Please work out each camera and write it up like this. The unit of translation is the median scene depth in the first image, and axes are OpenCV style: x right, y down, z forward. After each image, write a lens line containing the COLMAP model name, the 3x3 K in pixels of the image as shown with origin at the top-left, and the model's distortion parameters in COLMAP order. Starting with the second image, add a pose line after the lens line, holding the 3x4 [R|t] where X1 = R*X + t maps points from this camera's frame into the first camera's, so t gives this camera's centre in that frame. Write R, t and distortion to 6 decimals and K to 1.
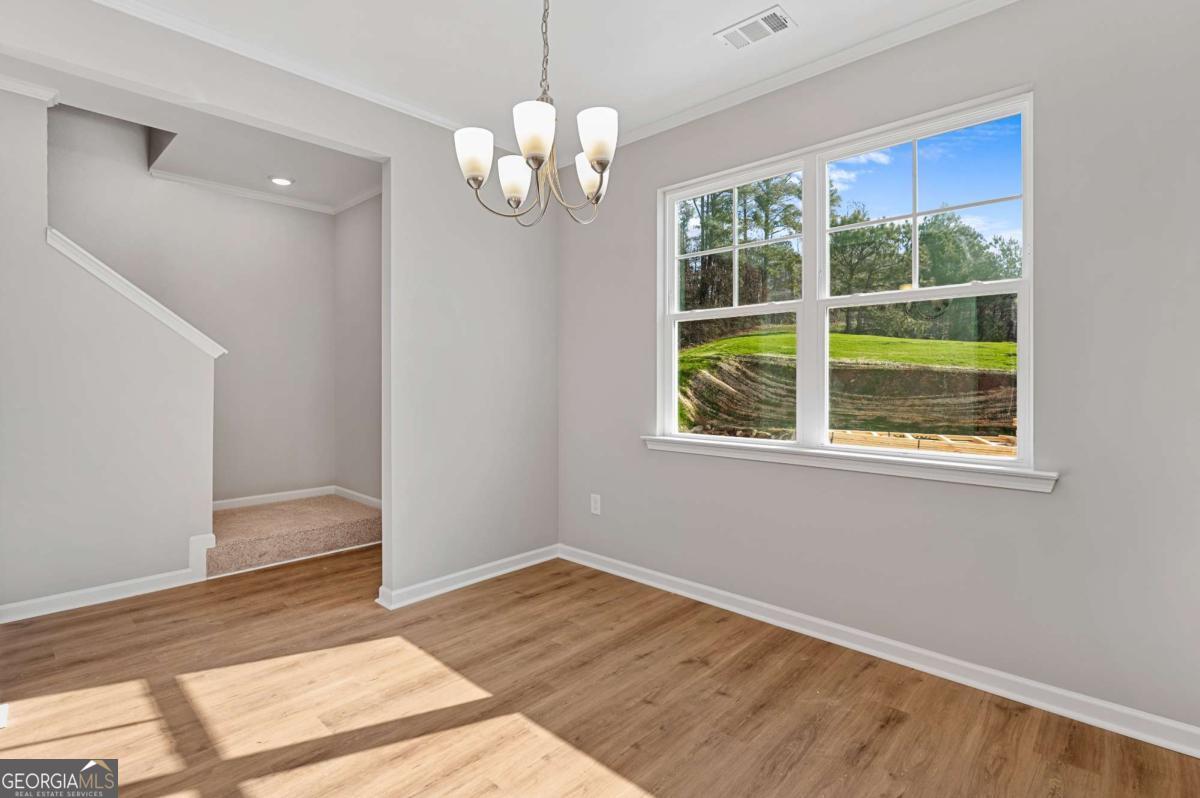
lens RADIAL K [[576.9, 0, 595.4], [0, 576.9, 389.5], [0, 0, 1]] dist [0.002570, 0.000166]
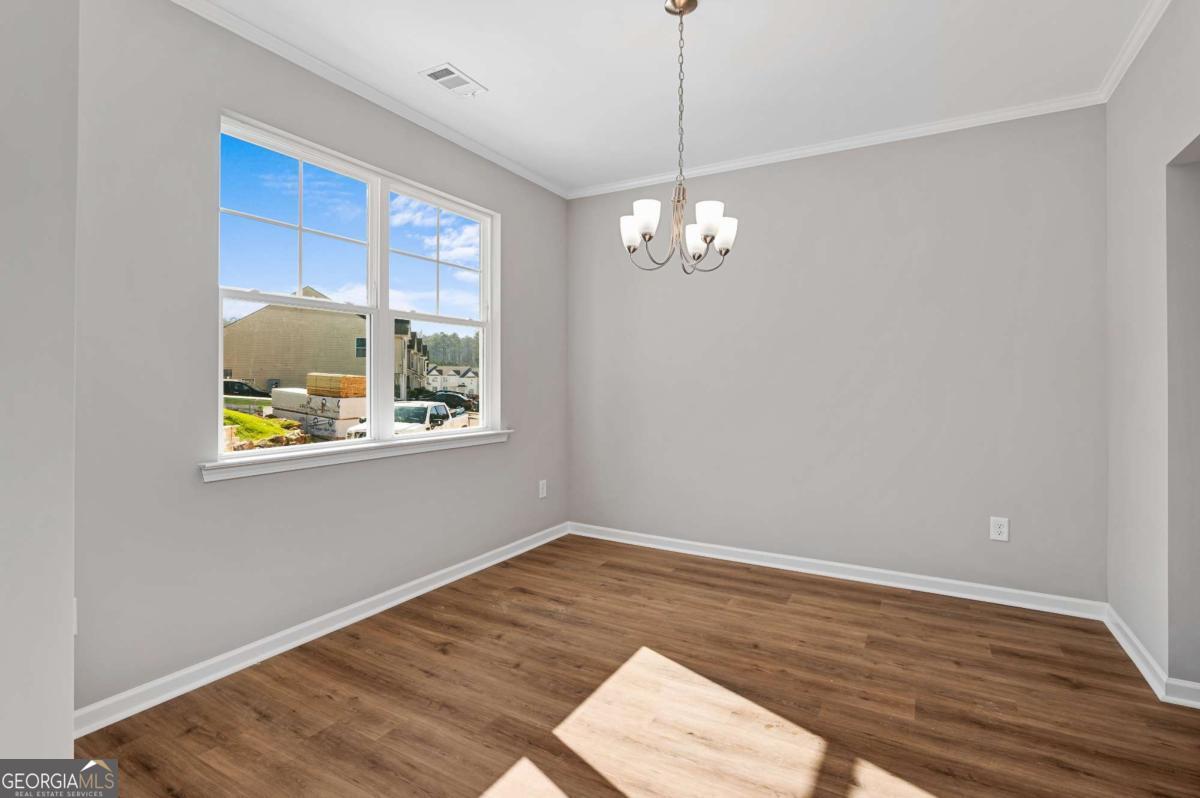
lens RADIAL K [[576.9, 0, 595.5], [0, 576.9, 391.7], [0, 0, 1]] dist [0.002570, 0.000166]
pose [[-0.225637, -0.014565, 0.974103, -0.897397], [0.025901, 0.999445, 0.020943, -0.001054], [-0.973867, 0.029956, -0.225134, 0.966588]]
